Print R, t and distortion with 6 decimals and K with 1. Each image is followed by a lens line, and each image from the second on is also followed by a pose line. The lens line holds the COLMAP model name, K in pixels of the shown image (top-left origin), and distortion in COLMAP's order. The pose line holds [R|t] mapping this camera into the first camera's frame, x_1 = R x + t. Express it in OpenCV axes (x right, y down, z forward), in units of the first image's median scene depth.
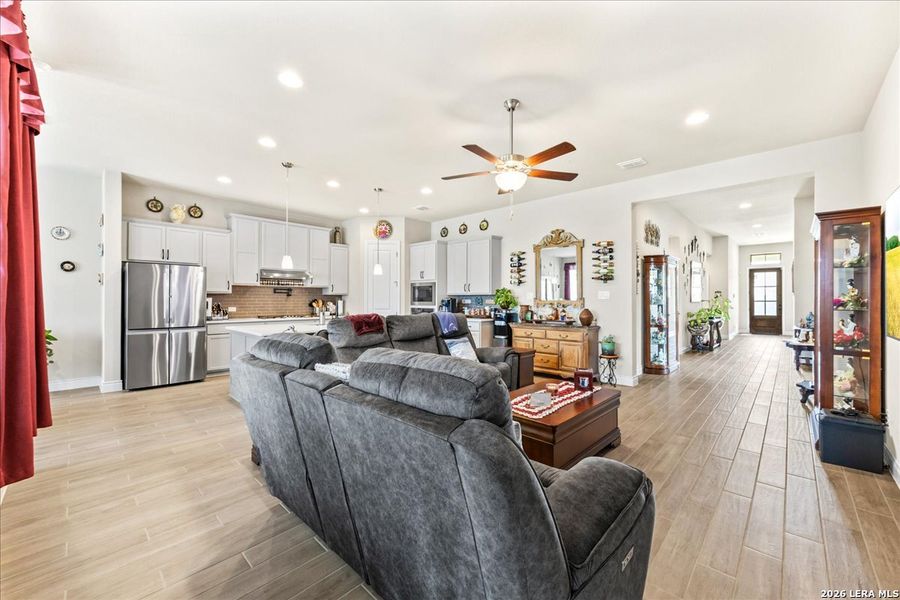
lens RADIAL K [[354.5, 0, 450.0], [0, 354.5, 300.0], [0, 0, 1]] dist [0.000296, 0.000049]
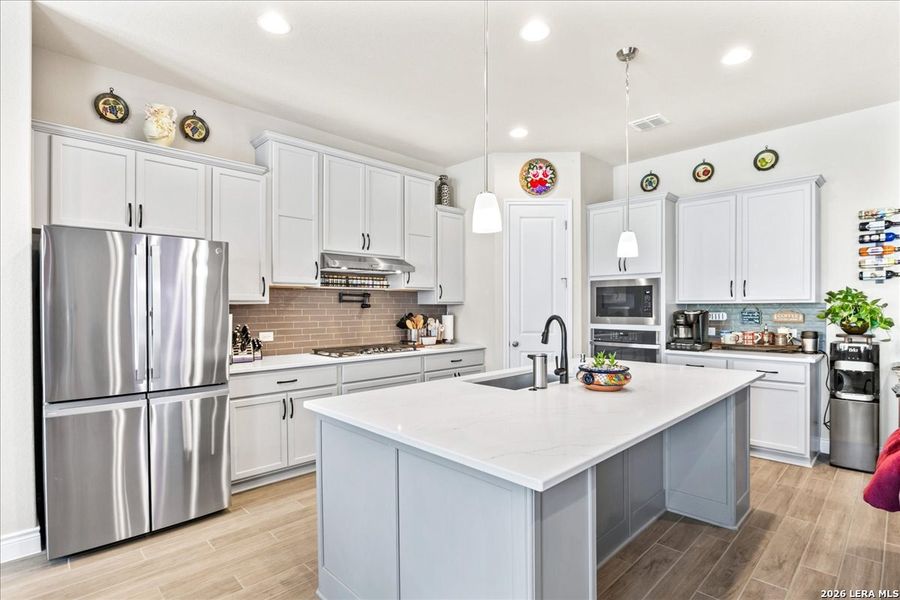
lens RADIAL K [[443.7, 0, 448.9], [0, 443.7, 310.6], [0, 0, 1]] dist [-0.020094, -0.000081]
pose [[0.999157, -0.005810, -0.040628, -0.339179], [0.006198, 0.999936, 0.009430, -0.013517], [0.040571, -0.009674, 0.999130, 0.408002]]
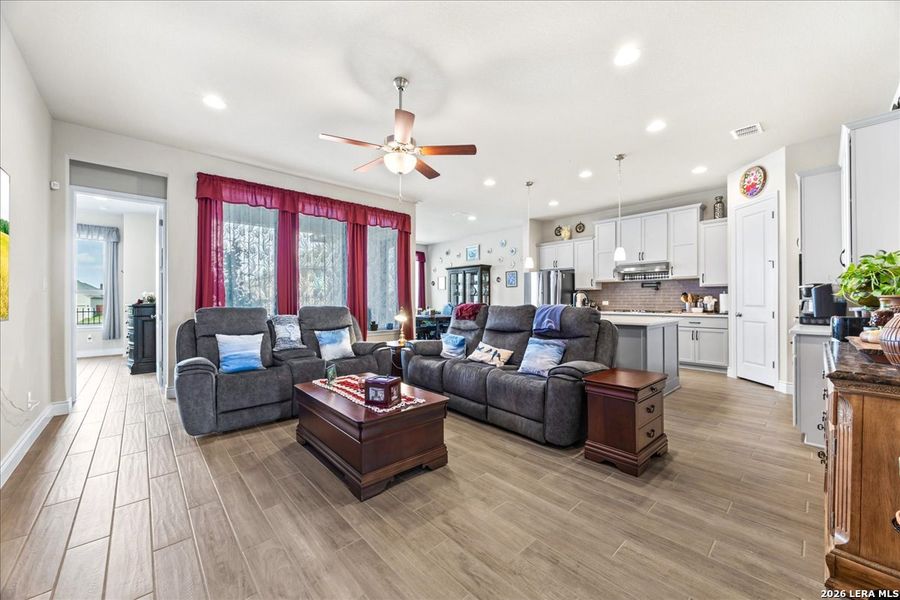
lens RADIAL K [[342.7, 0, 459.2], [0, 342.7, 300.9], [0, 0, 1]] dist [-0.000469, 0.000000]
pose [[-0.053567, -0.000898, -0.998564, 0.524777], [0.003560, 0.999993, -0.001090, 0.018391], [0.998558, -0.003613, -0.053564, 0.578257]]
